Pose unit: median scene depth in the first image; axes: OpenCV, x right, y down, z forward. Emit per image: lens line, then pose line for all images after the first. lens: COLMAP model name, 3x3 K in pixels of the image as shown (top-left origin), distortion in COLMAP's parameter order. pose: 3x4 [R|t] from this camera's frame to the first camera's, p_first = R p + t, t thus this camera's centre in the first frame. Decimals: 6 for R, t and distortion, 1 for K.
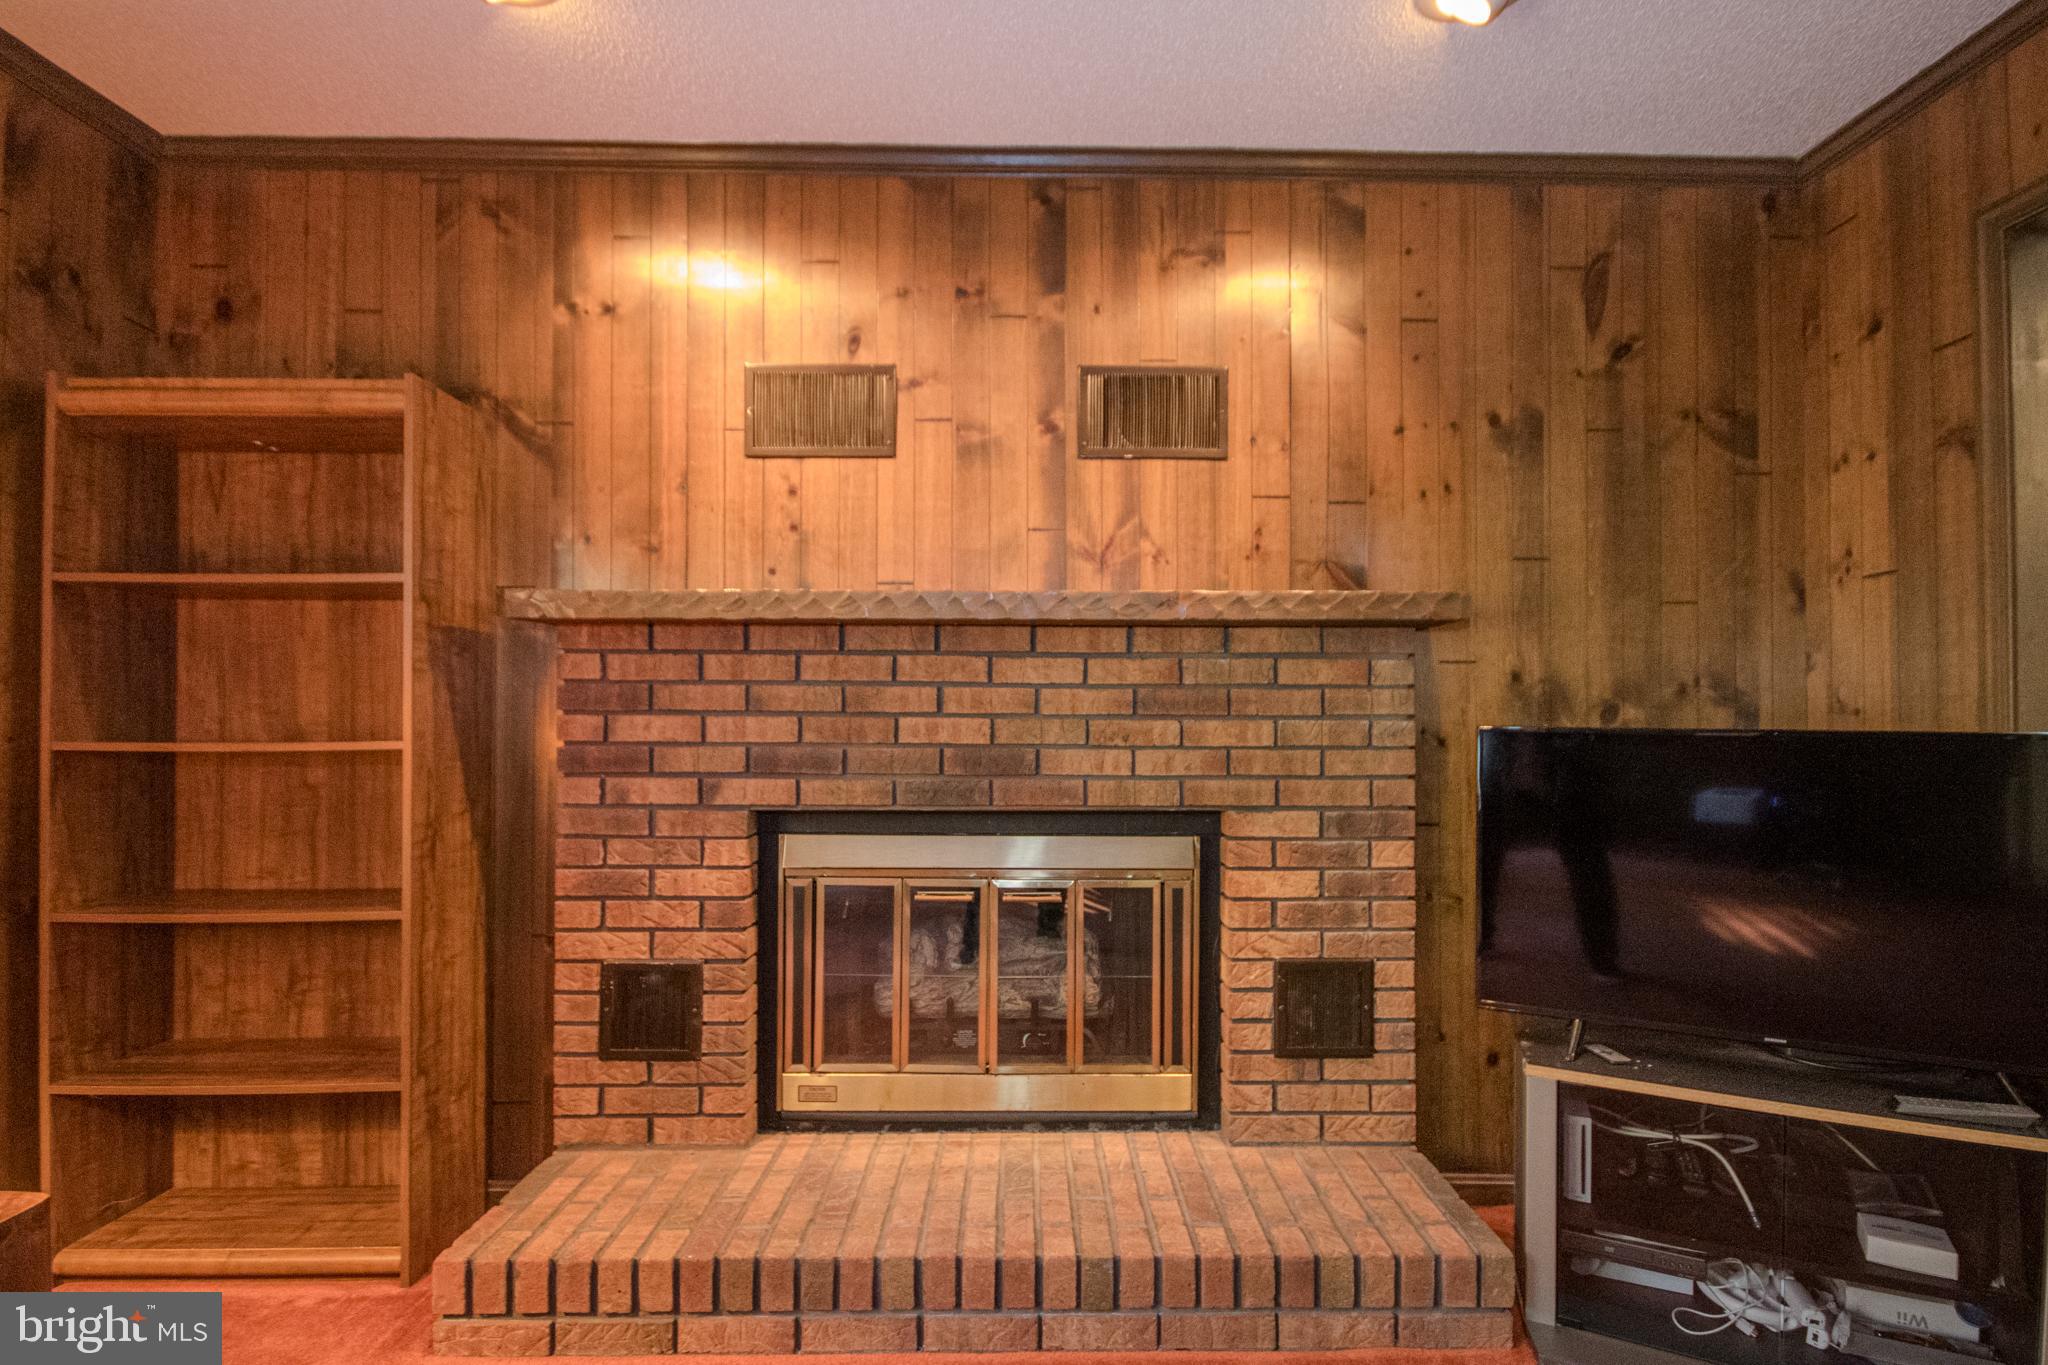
lens RADIAL K [[981.1, 0, 1031.6], [0, 981.1, 712.1], [0, 0, 1]] dist [0.003314, 0.000162]
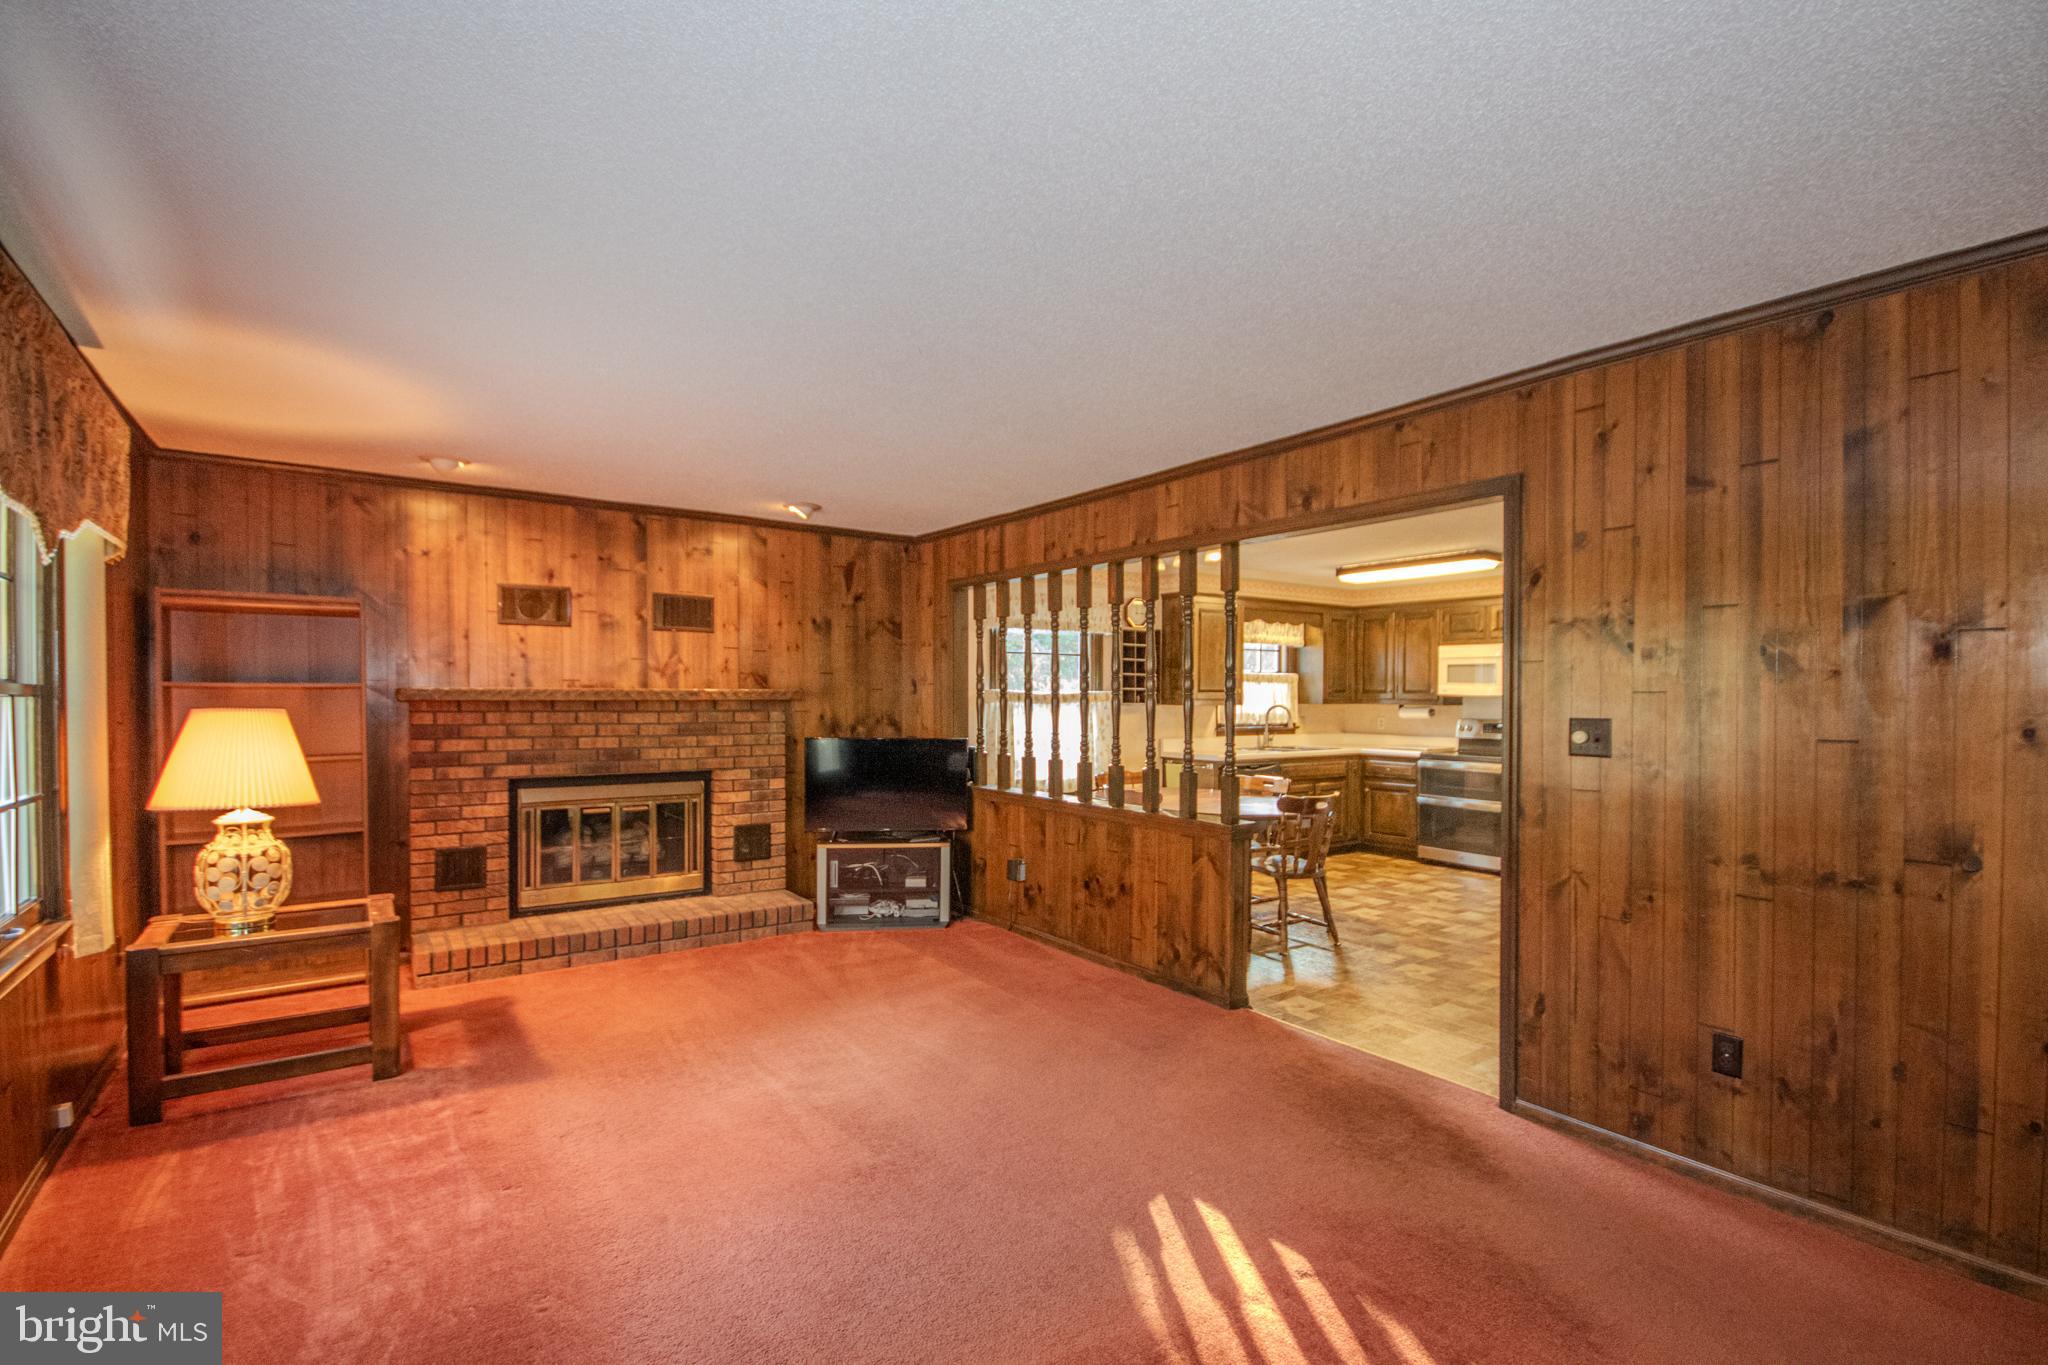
lens RADIAL K [[942.0, 0, 1034.9], [0, 942.0, 711.9], [0, 0, 1]] dist [-0.001770, -0.000487]
pose [[0.820761, -0.009004, 0.571200, -0.527267], [-0.004997, 0.999724, 0.022939, -0.115434], [-0.571249, -0.021682, 0.820490, -1.521461]]
